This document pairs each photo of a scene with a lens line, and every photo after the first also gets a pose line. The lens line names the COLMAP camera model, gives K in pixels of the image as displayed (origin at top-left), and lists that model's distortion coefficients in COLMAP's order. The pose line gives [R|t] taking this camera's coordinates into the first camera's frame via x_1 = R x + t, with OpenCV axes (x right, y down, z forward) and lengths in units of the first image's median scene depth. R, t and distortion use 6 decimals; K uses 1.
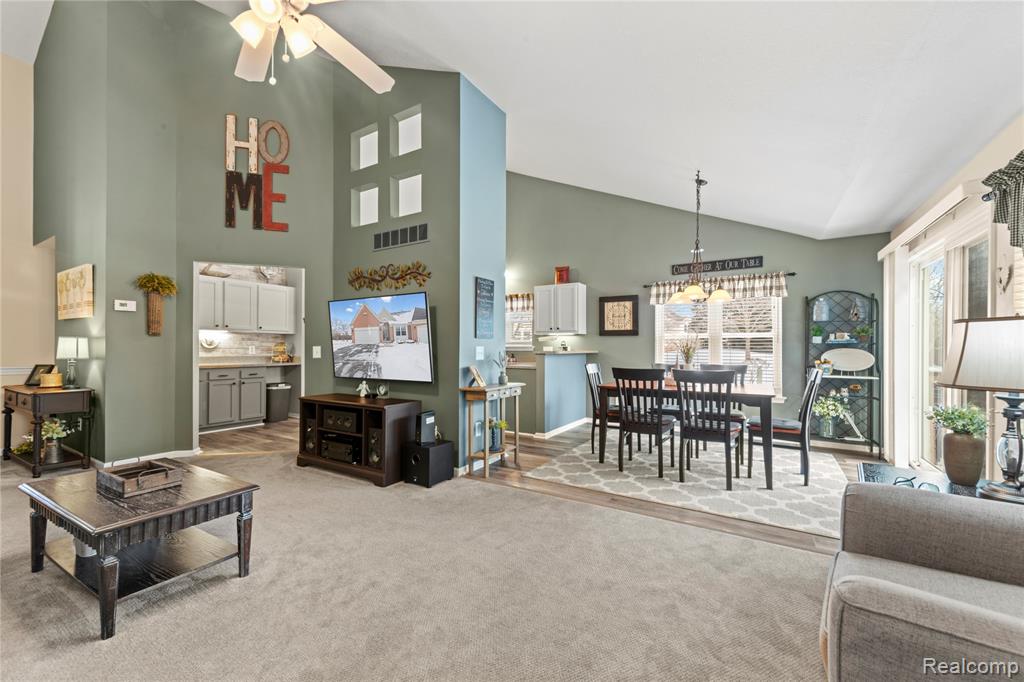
lens RADIAL K [[404.9, 0, 512.0], [0, 404.9, 348.5], [0, 0, 1]] dist [0.007771, -0.000728]
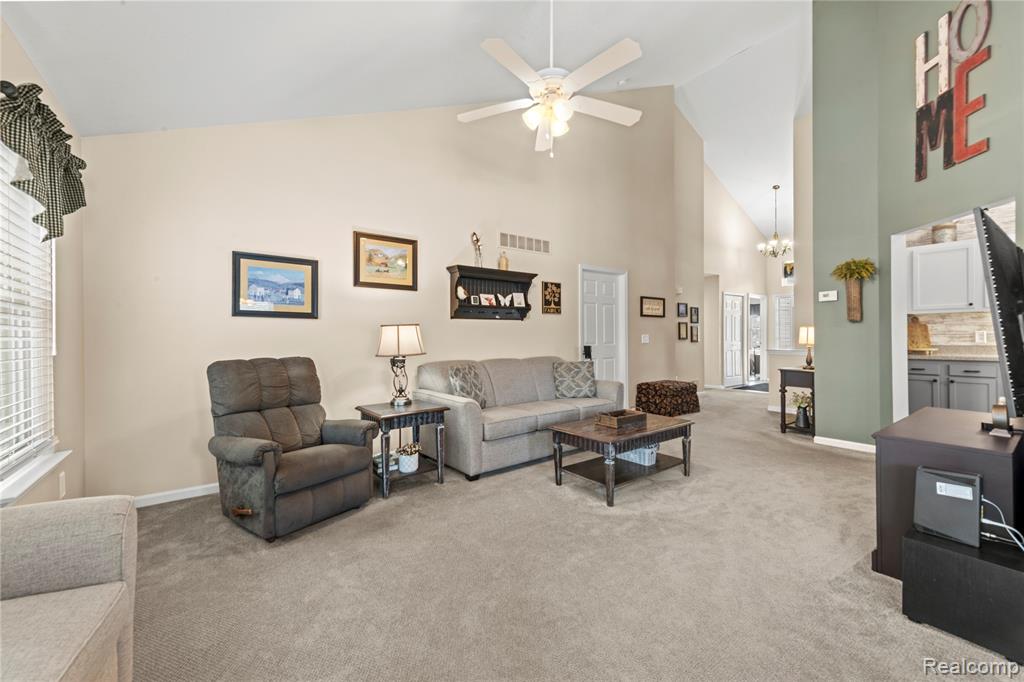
lens RADIAL K [[404.9, 0, 509.6], [0, 404.9, 337.1], [0, 0, 1]] dist [0.007771, -0.000728]
pose [[-0.382011, 0.002122, -0.924156, 0.352967], [0.008556, 0.999963, -0.001241, -0.001861], [0.924118, -0.008381, -0.382014, 0.598276]]
